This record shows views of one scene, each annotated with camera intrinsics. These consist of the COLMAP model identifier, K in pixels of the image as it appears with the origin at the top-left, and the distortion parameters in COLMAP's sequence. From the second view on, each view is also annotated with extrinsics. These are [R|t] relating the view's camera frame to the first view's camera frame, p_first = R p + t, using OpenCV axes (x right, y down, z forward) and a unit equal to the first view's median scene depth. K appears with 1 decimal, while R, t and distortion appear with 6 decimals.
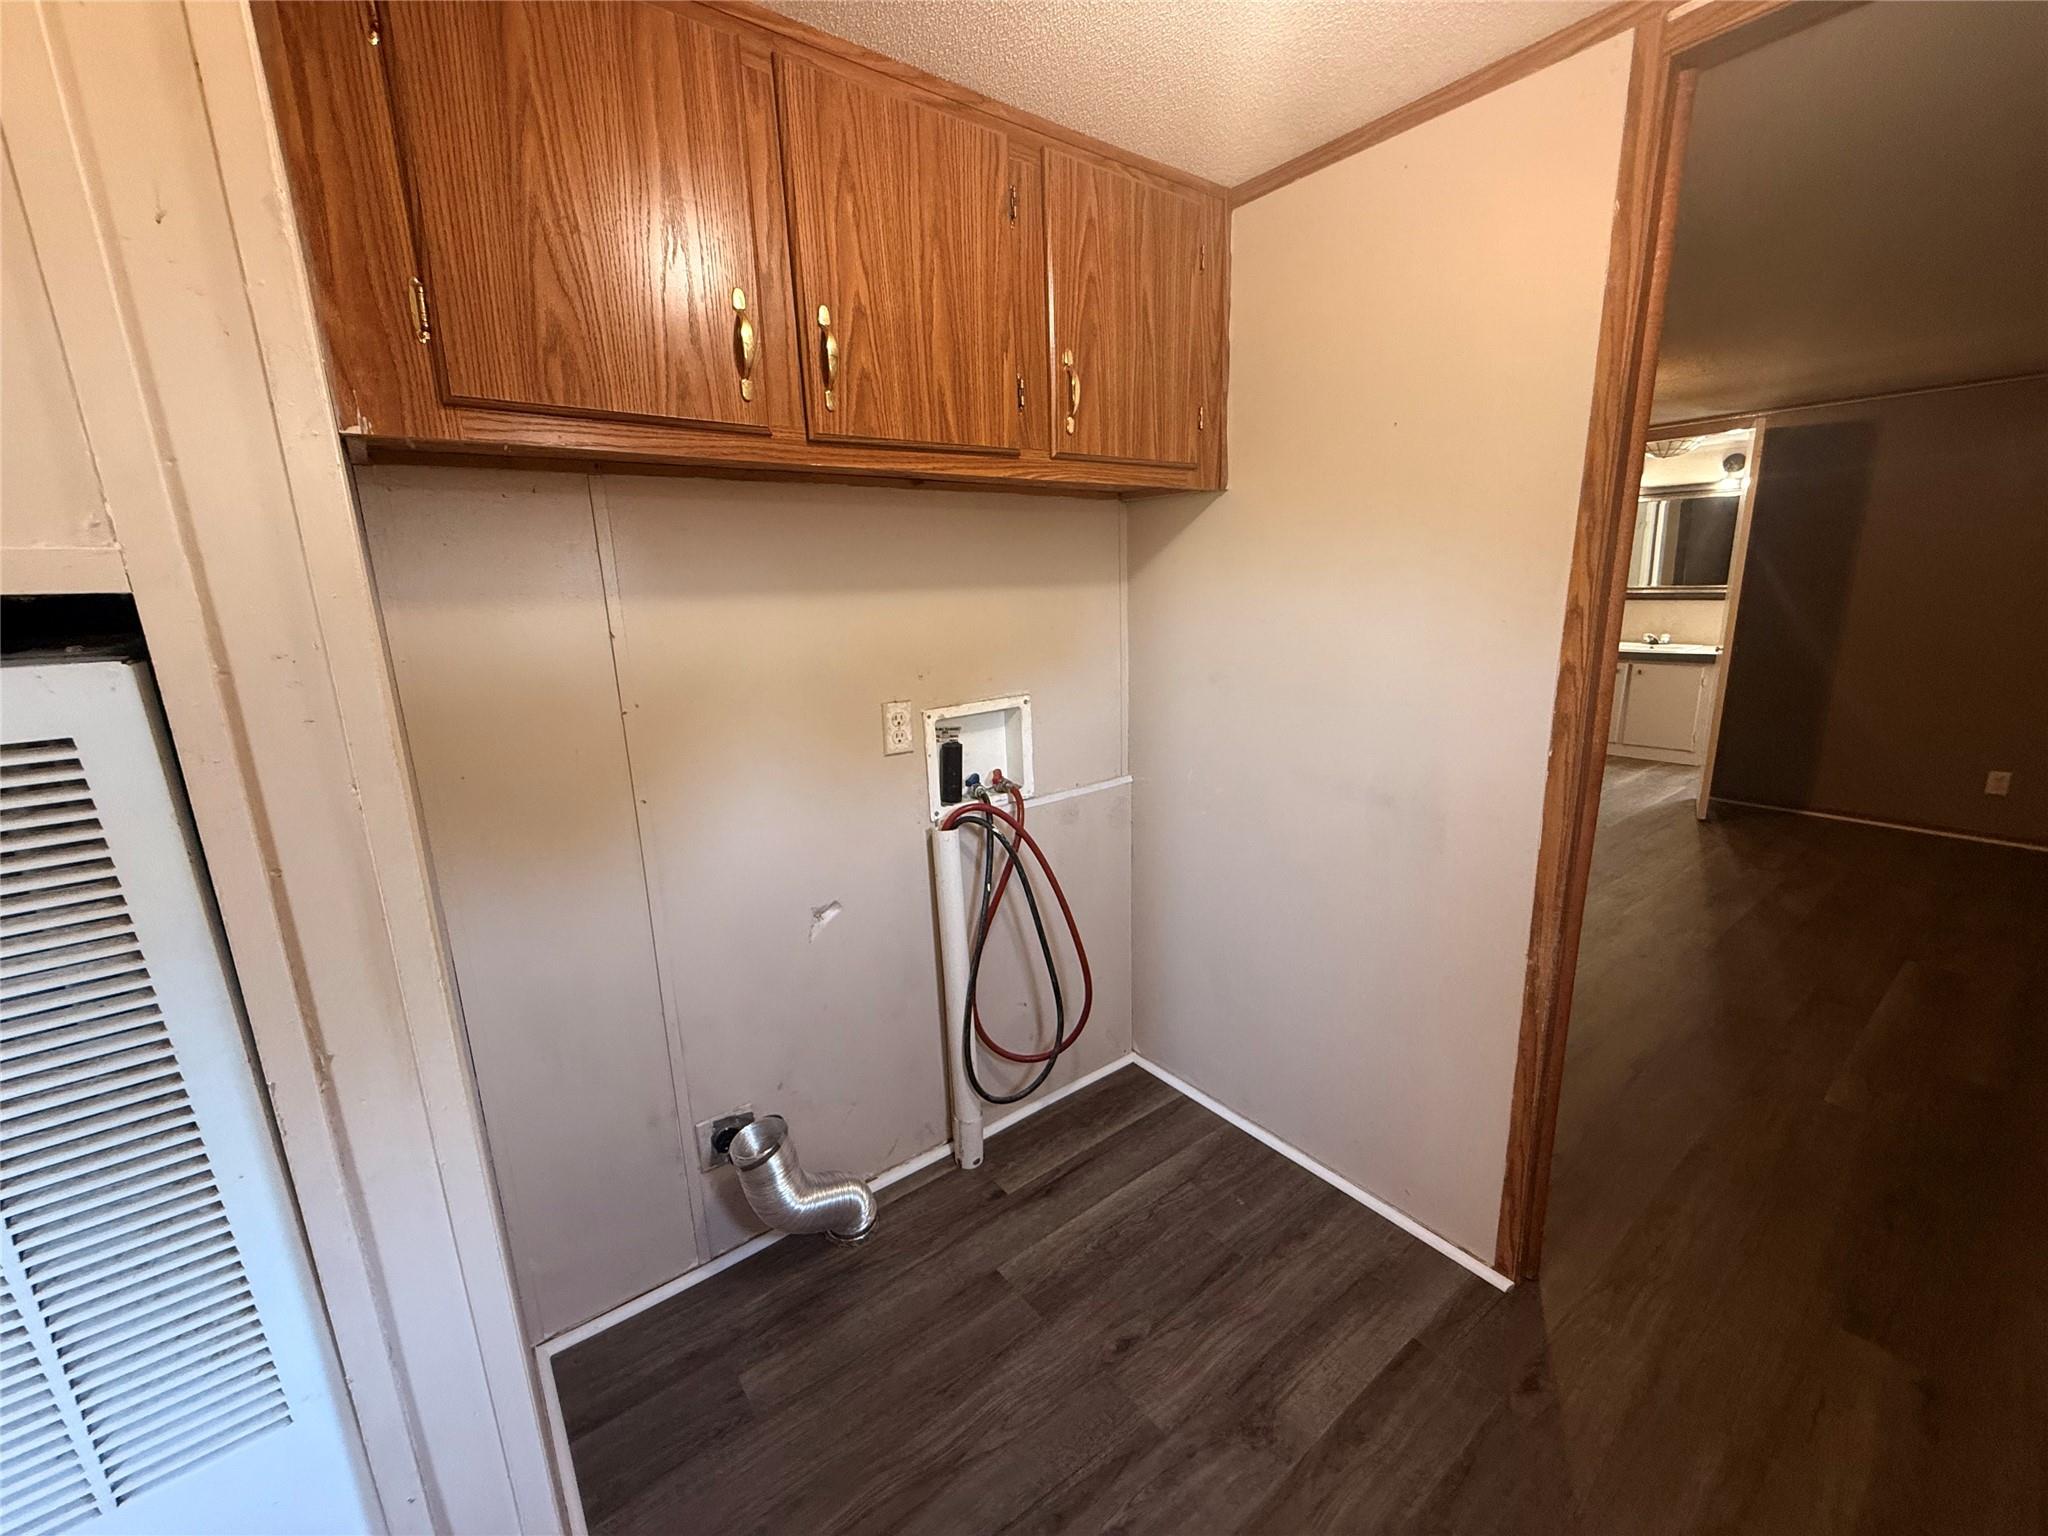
lens RADIAL K [[826.0, 0, 1026.7], [0, 826.0, 773.4], [0, 0, 1]] dist [-0.000618, 0.000277]
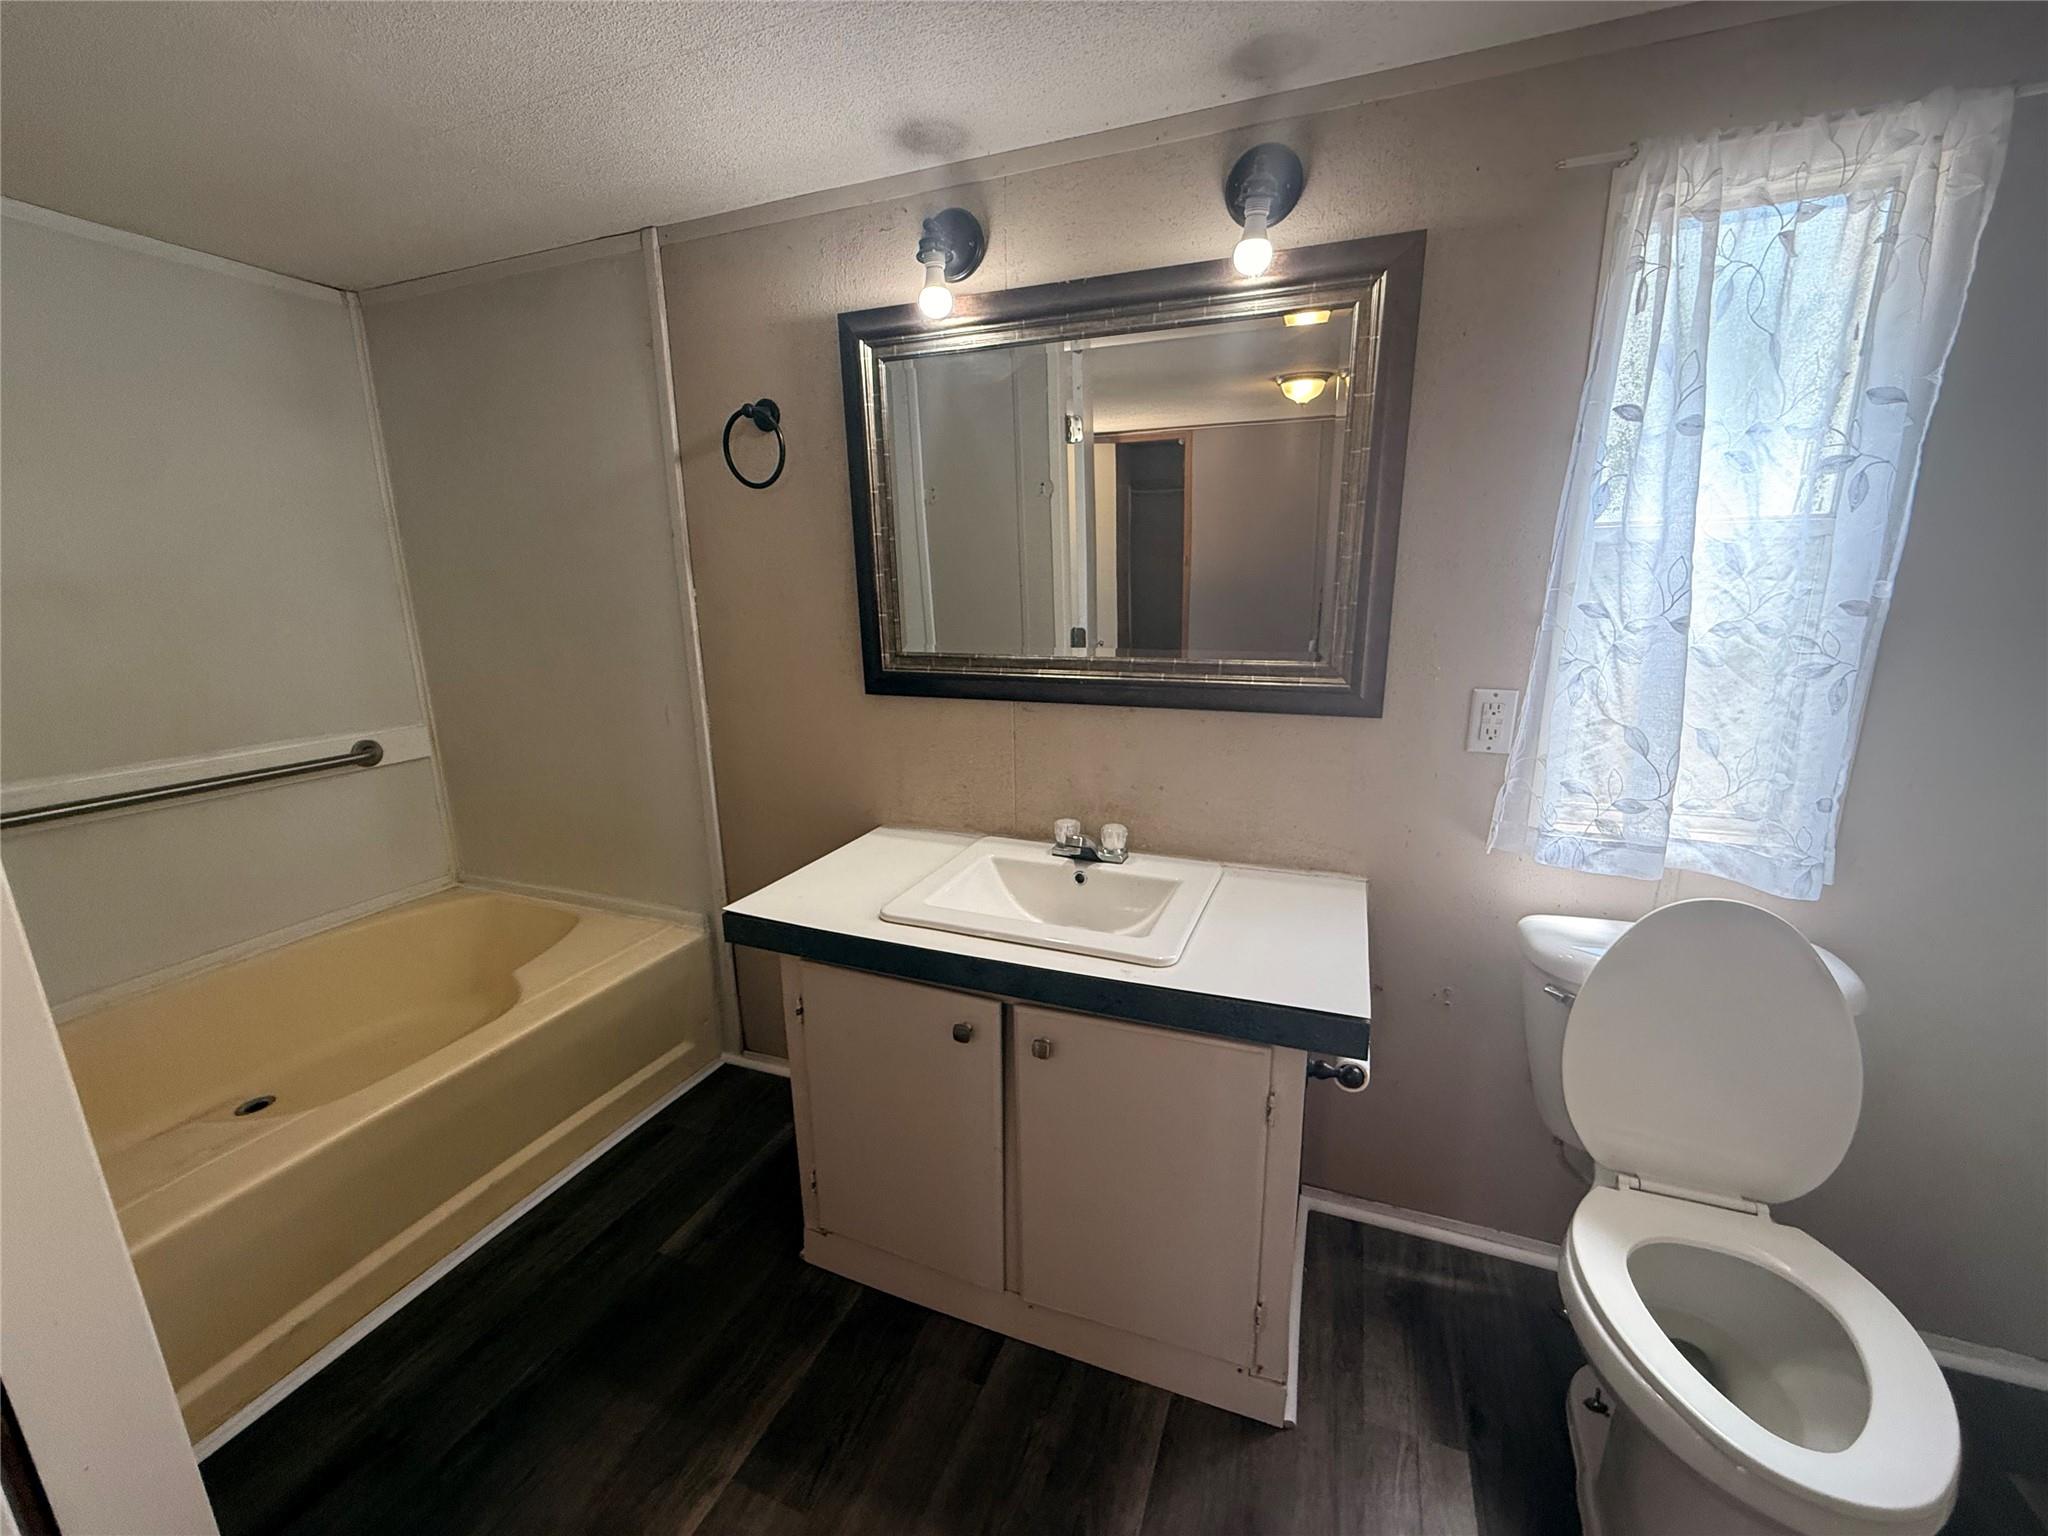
lens RADIAL K [[826.0, 0, 1020.2], [0, 826.0, 765.1], [0, 0, 1]] dist [-0.000618, 0.000277]
pose [[0.859752, -0.094906, 0.501816, 0.834215], [0.104783, 0.994458, 0.008554, -0.269950], [-0.499847, 0.045227, 0.864932, 1.059538]]
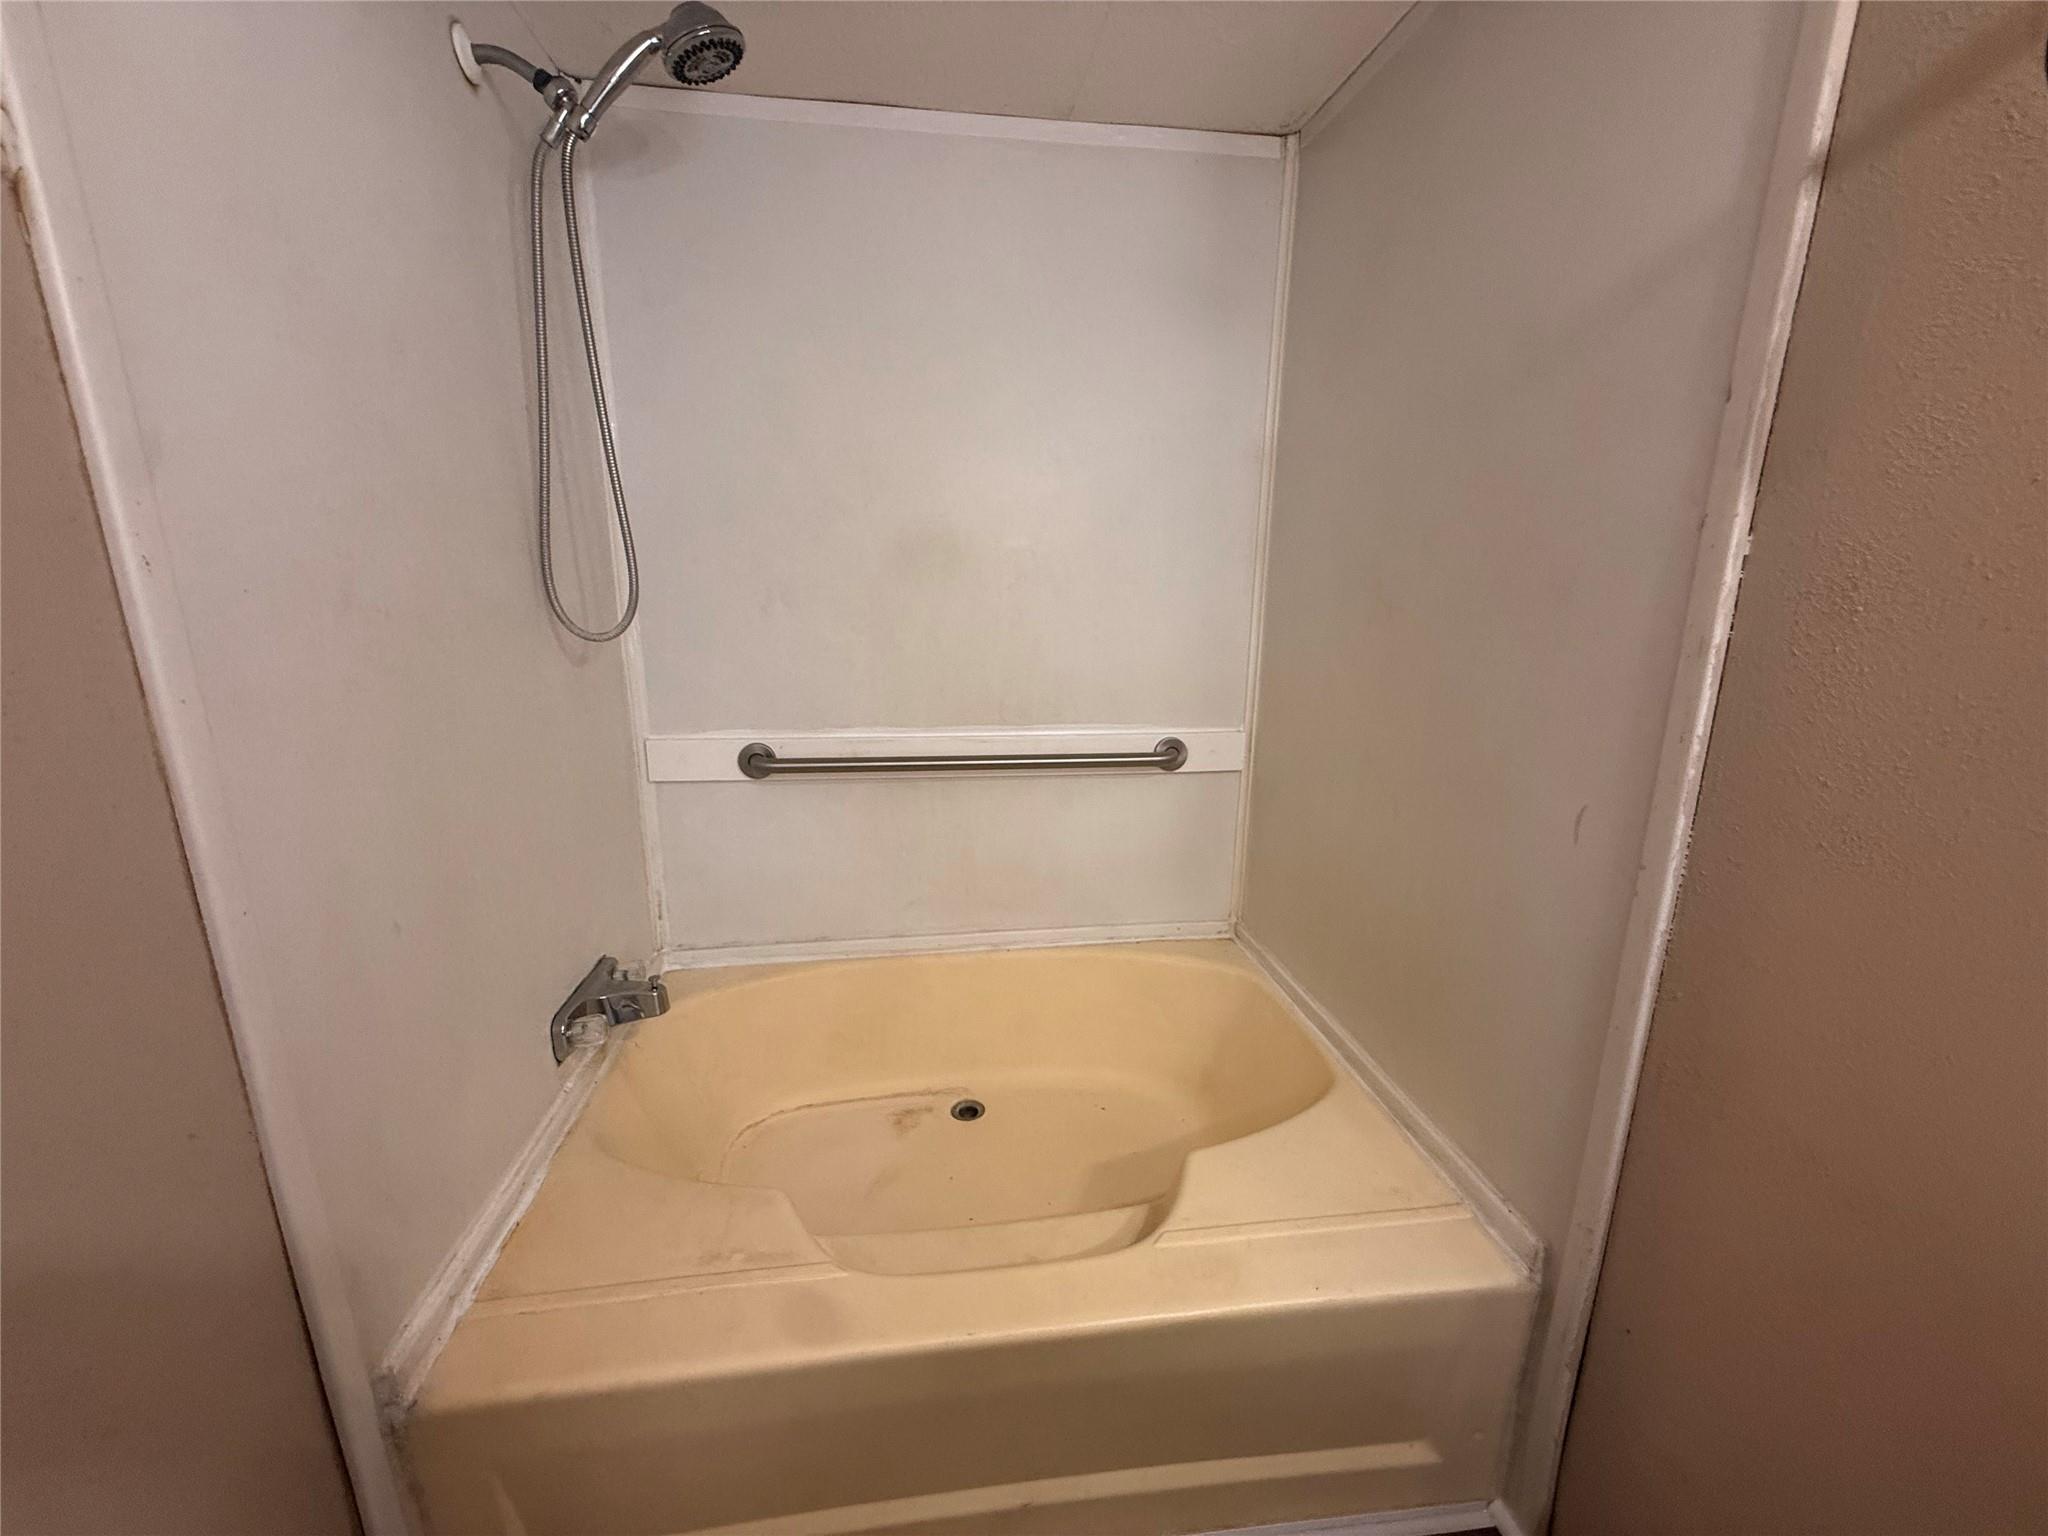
lens RADIAL K [[826.0, 0, 1004.6], [0, 826.0, 772.1], [0, 0, 1]] dist [-0.000618, 0.000277]
pose [[0.859987, 0.155469, -0.486057, 0.876732], [-0.144951, 0.987652, 0.059443, -0.322520], [0.489297, 0.019335, 0.871903, 1.324147]]
